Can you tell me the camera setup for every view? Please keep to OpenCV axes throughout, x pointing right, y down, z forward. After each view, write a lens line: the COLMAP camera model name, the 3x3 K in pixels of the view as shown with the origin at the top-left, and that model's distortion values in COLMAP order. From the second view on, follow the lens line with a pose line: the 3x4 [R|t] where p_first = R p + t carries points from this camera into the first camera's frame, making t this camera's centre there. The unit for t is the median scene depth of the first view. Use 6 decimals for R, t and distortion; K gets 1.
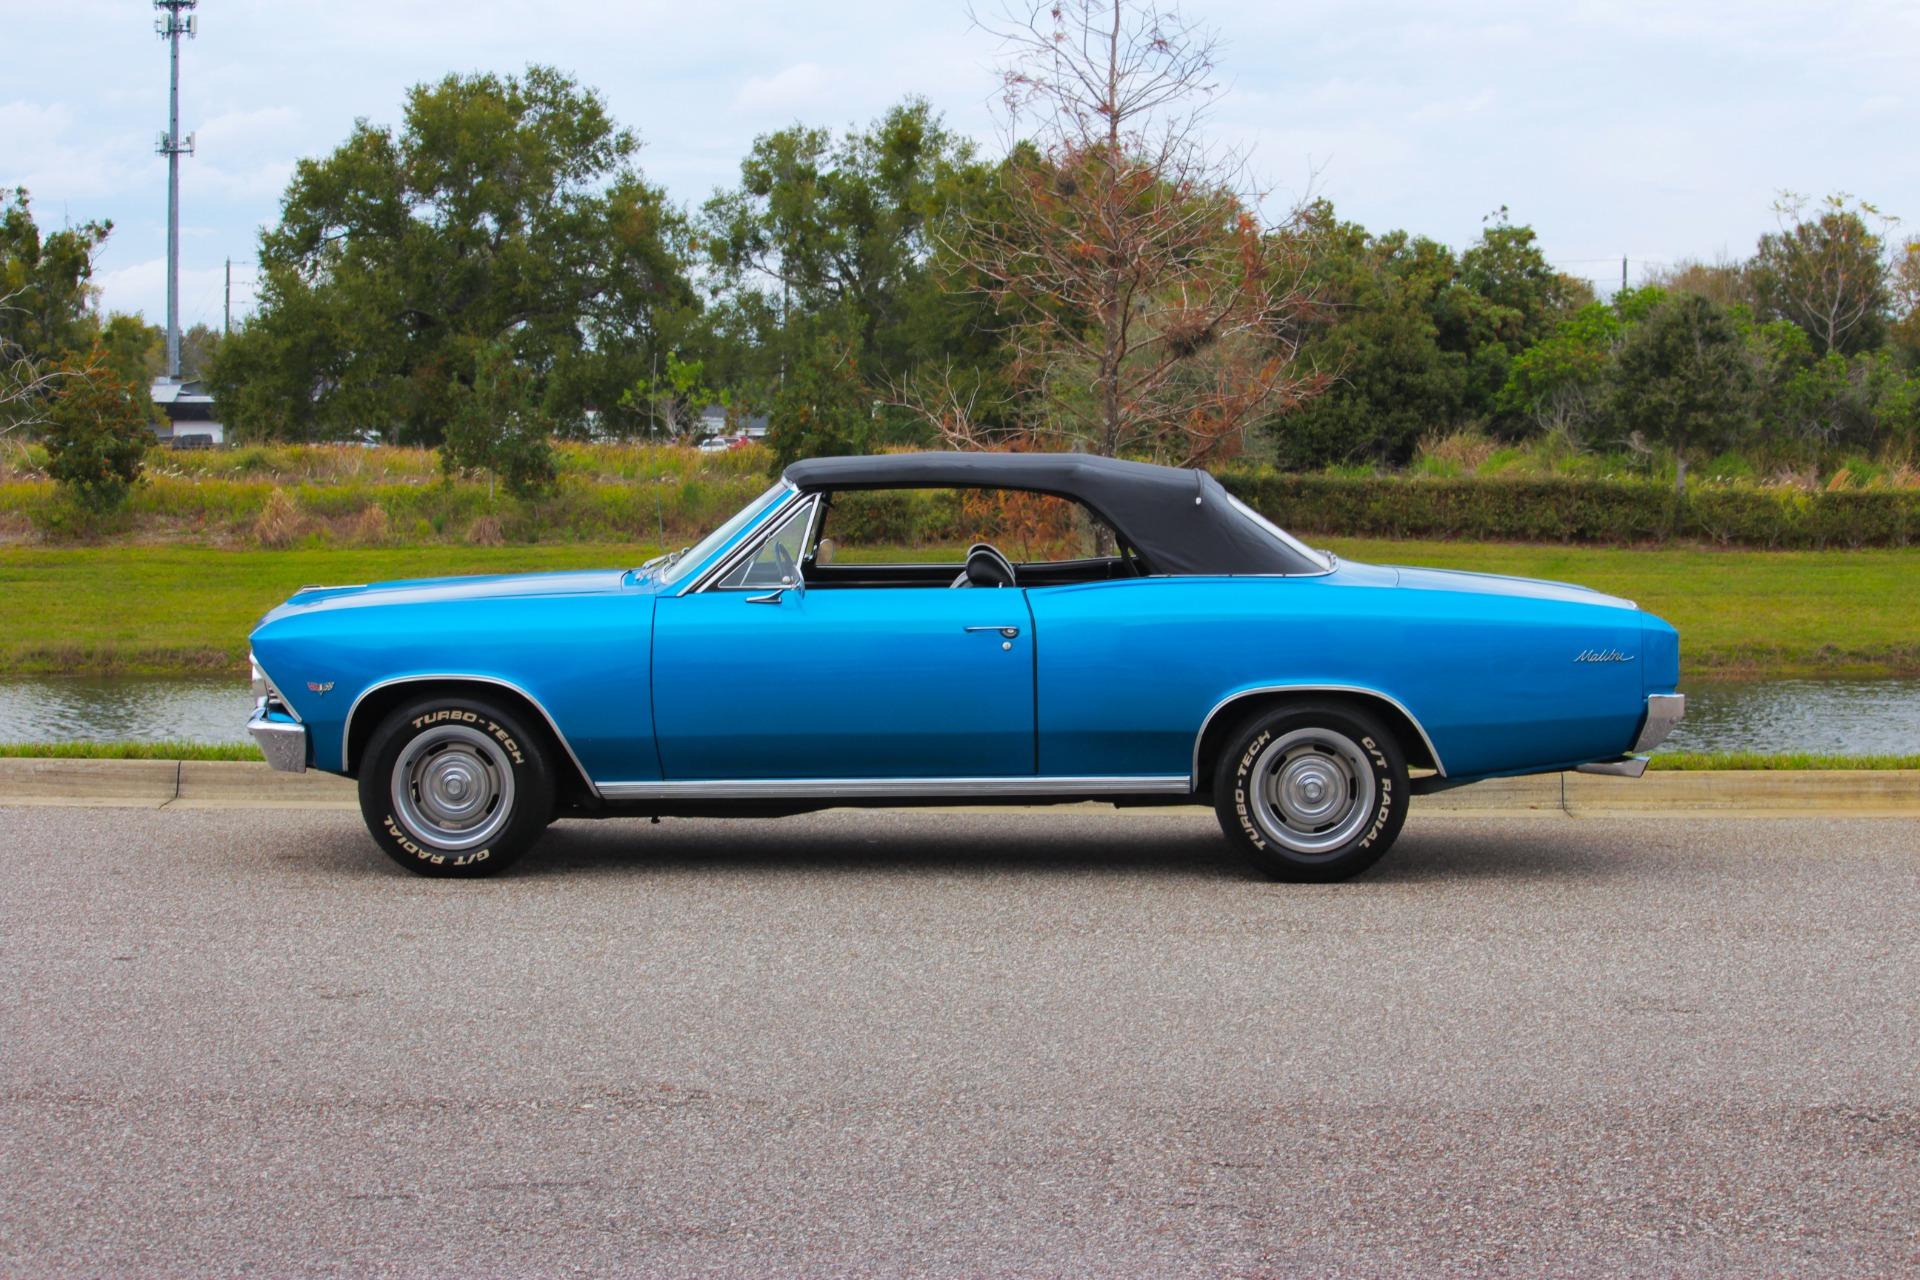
lens RADIAL K [[4963.2, 0, 1013.0], [0, 4963.2, 669.1], [0, 0, 1]] dist [-0.431772, 0.000000]
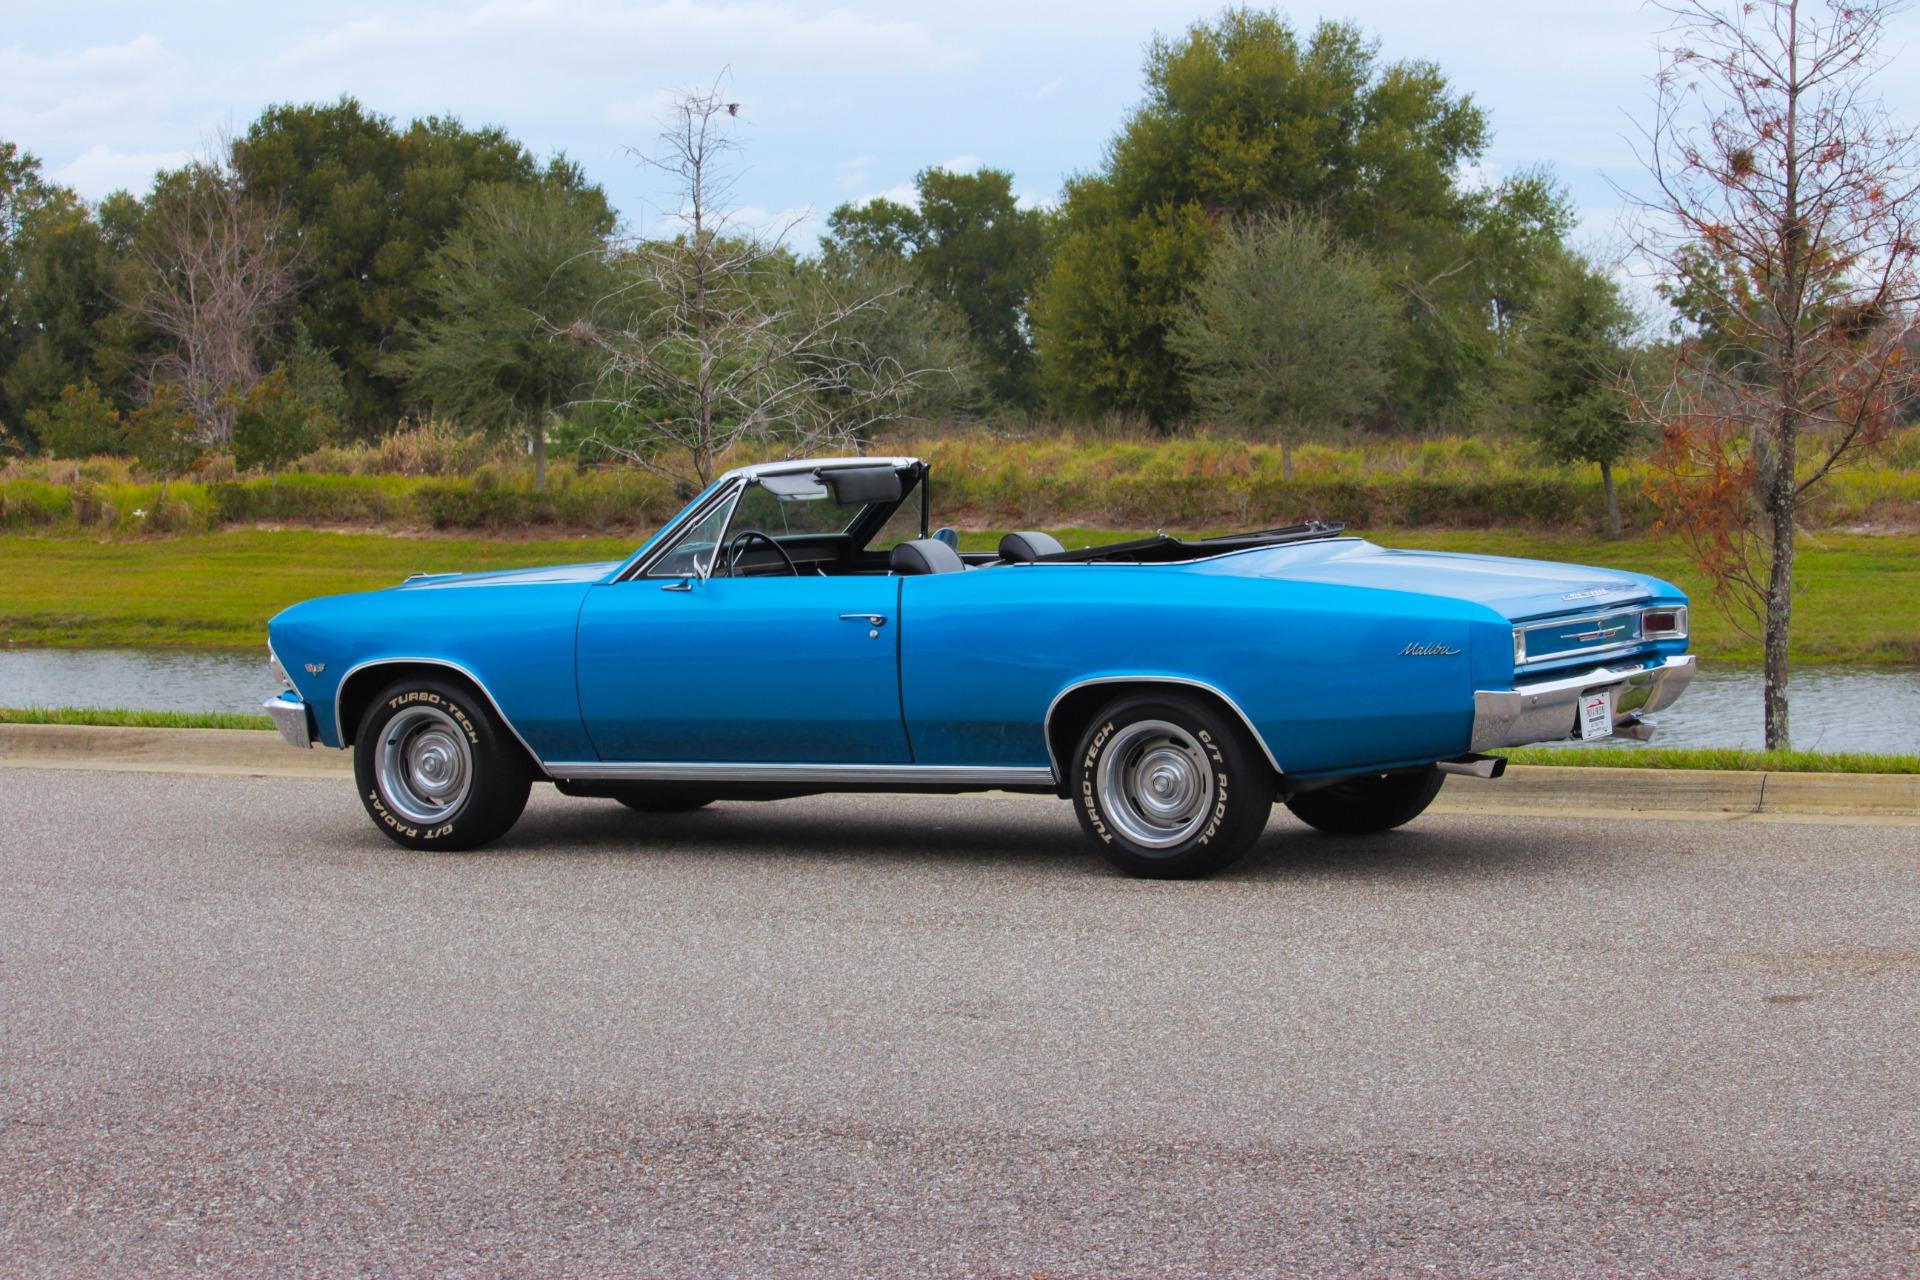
lens RADIAL K [[4963.2, 0, 953.1], [0, 4963.2, 623.4], [0, 0, 1]] dist [-0.431772, 0.000000]
pose [[0.885222, 0.004672, -0.465146, 0.069300], [-0.008067, 0.999953, -0.005309, -0.000229], [0.465099, 0.008452, 0.885218, 0.016981]]
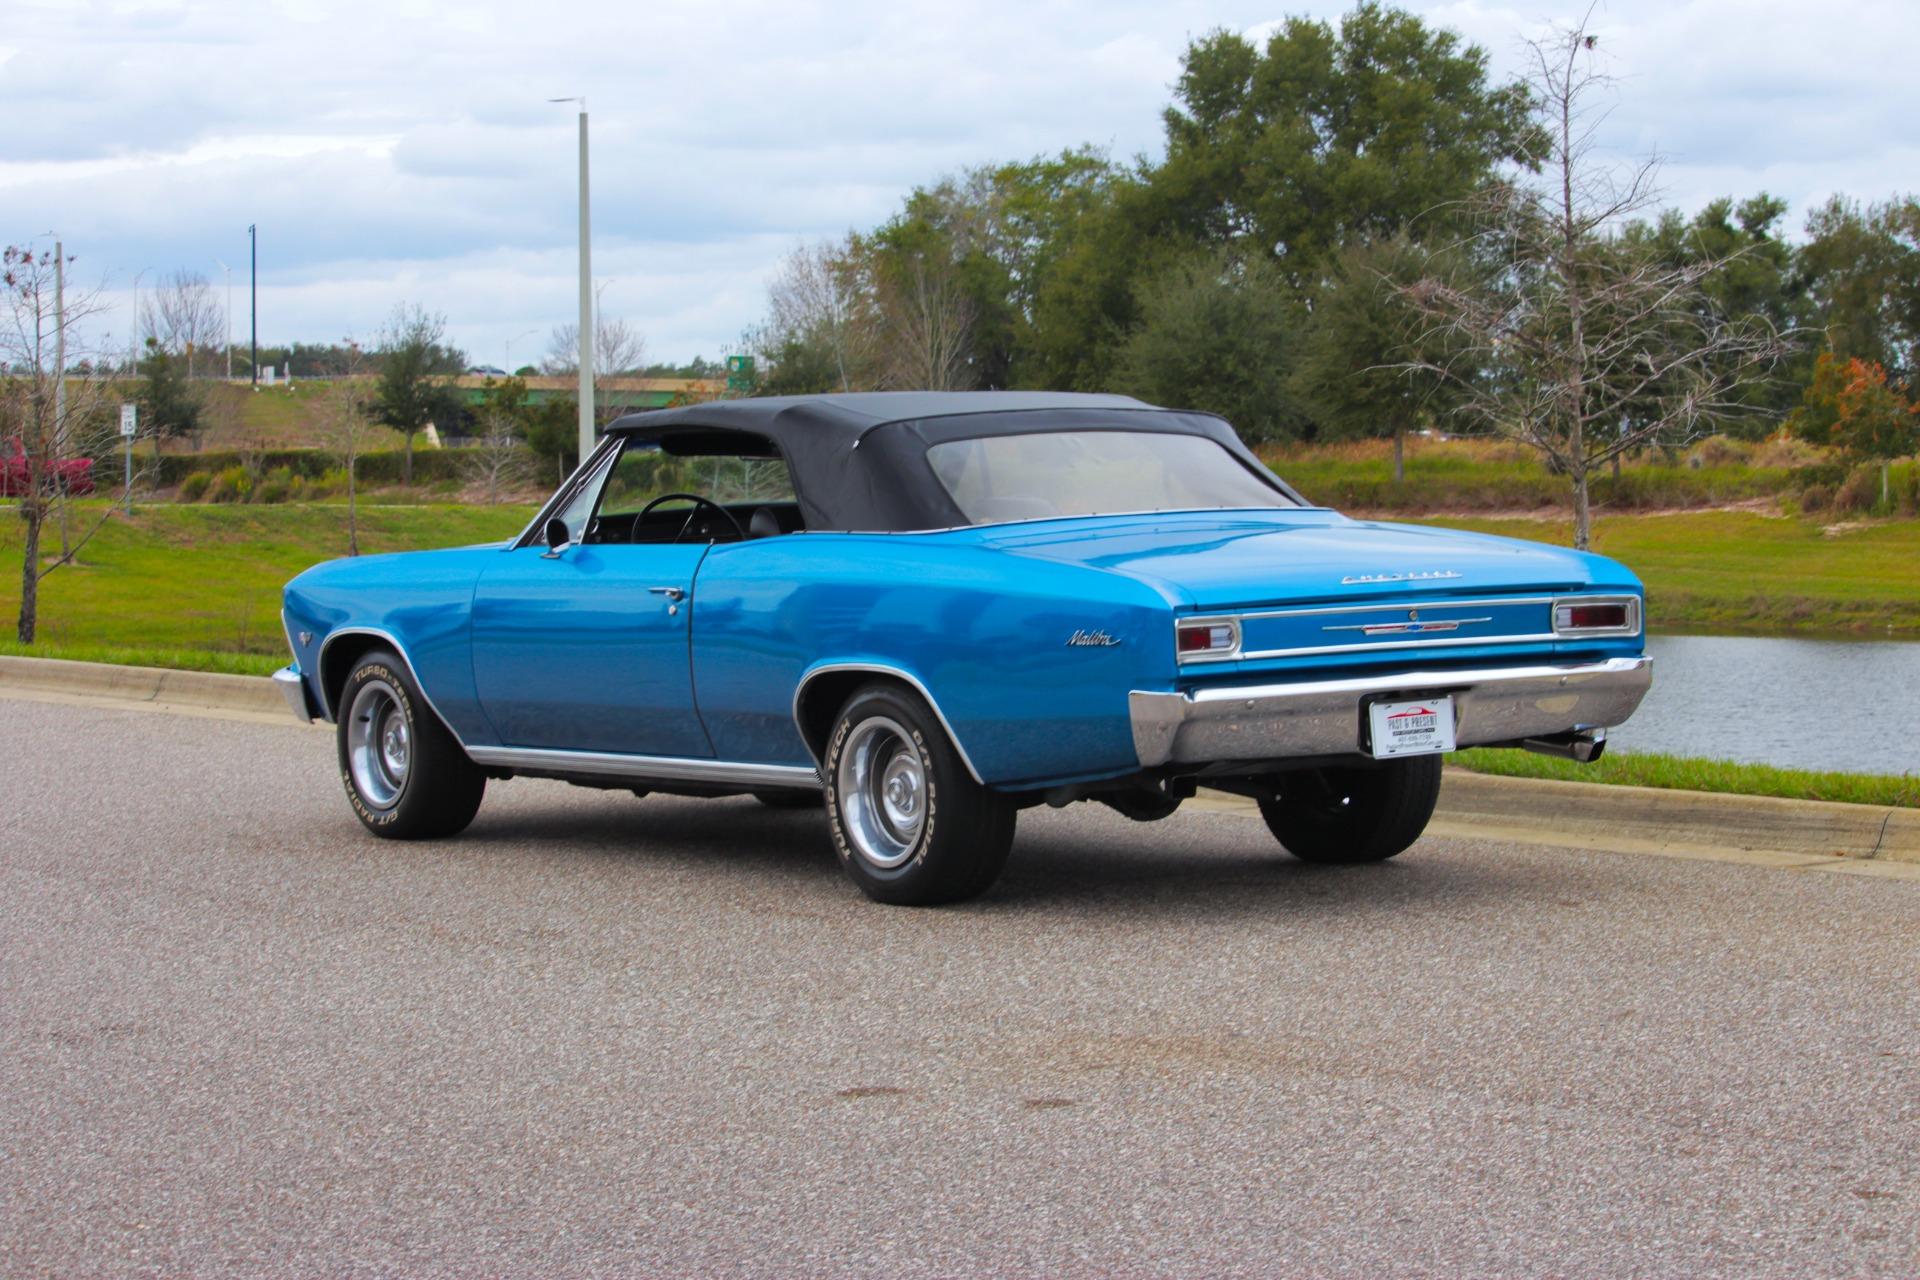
lens RADIAL K [[4963.2, 0, 939.3], [0, 4963.2, 628.3], [0, 0, 1]] dist [-0.431772, 0.000000]
pose [[0.588021, 0.023426, -0.808507, 0.106480], [-0.029898, 0.999527, 0.007216, -0.001312], [0.808293, 0.019930, 0.588443, 0.075069]]
